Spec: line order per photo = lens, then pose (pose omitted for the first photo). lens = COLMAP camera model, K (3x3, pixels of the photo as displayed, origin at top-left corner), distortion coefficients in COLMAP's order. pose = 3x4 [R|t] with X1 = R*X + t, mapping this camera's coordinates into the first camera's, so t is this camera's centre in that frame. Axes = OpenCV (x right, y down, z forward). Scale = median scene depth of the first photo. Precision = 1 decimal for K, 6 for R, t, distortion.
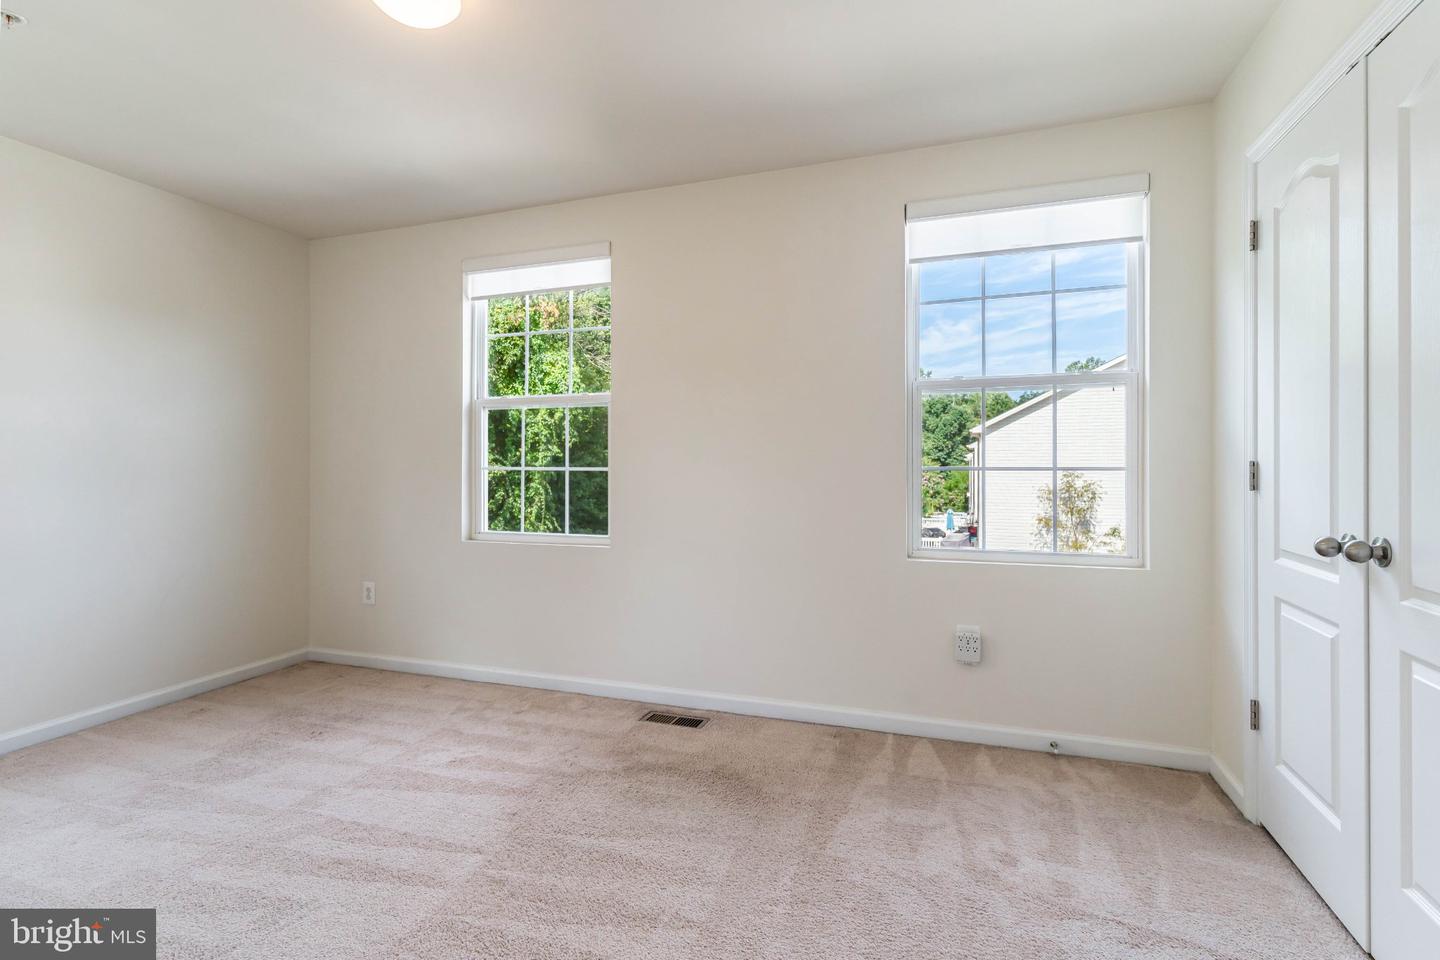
lens RADIAL K [[693.9, 0, 721.9], [0, 693.9, 465.1], [0, 0, 1]] dist [0.001391, 0.000795]
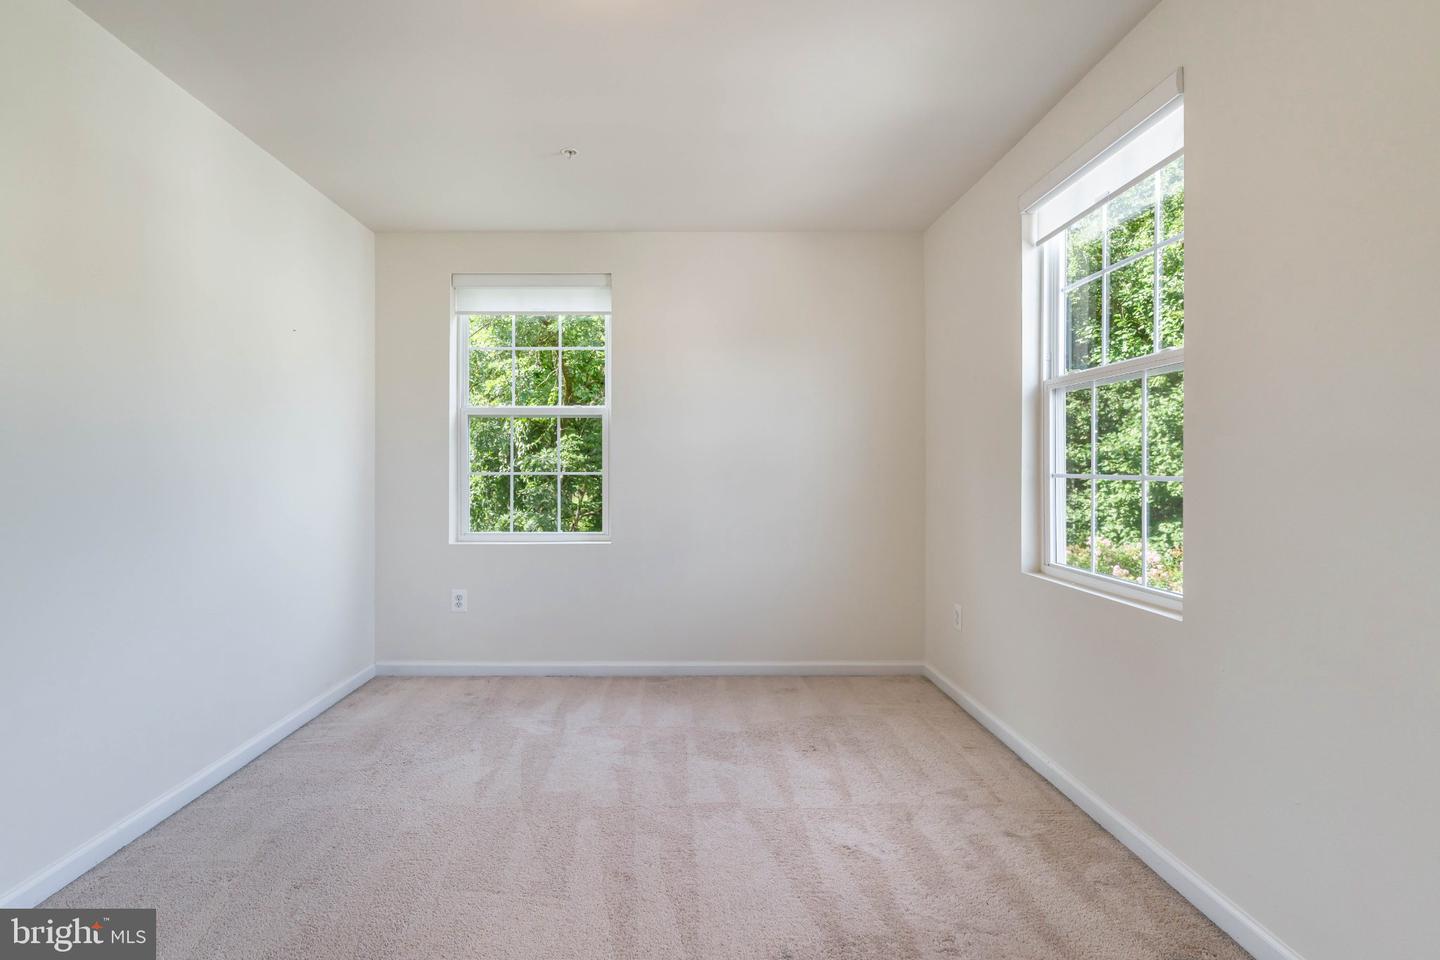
lens RADIAL K [[693.9, 0, 719.5], [0, 693.9, 473.4], [0, 0, 1]] dist [0.001391, 0.000795]
pose [[0.323340, 0.004790, -0.946271, 0.283312], [-0.002706, 0.999988, 0.004137, 0.001403], [0.946279, 0.001223, 0.323349, 0.564581]]
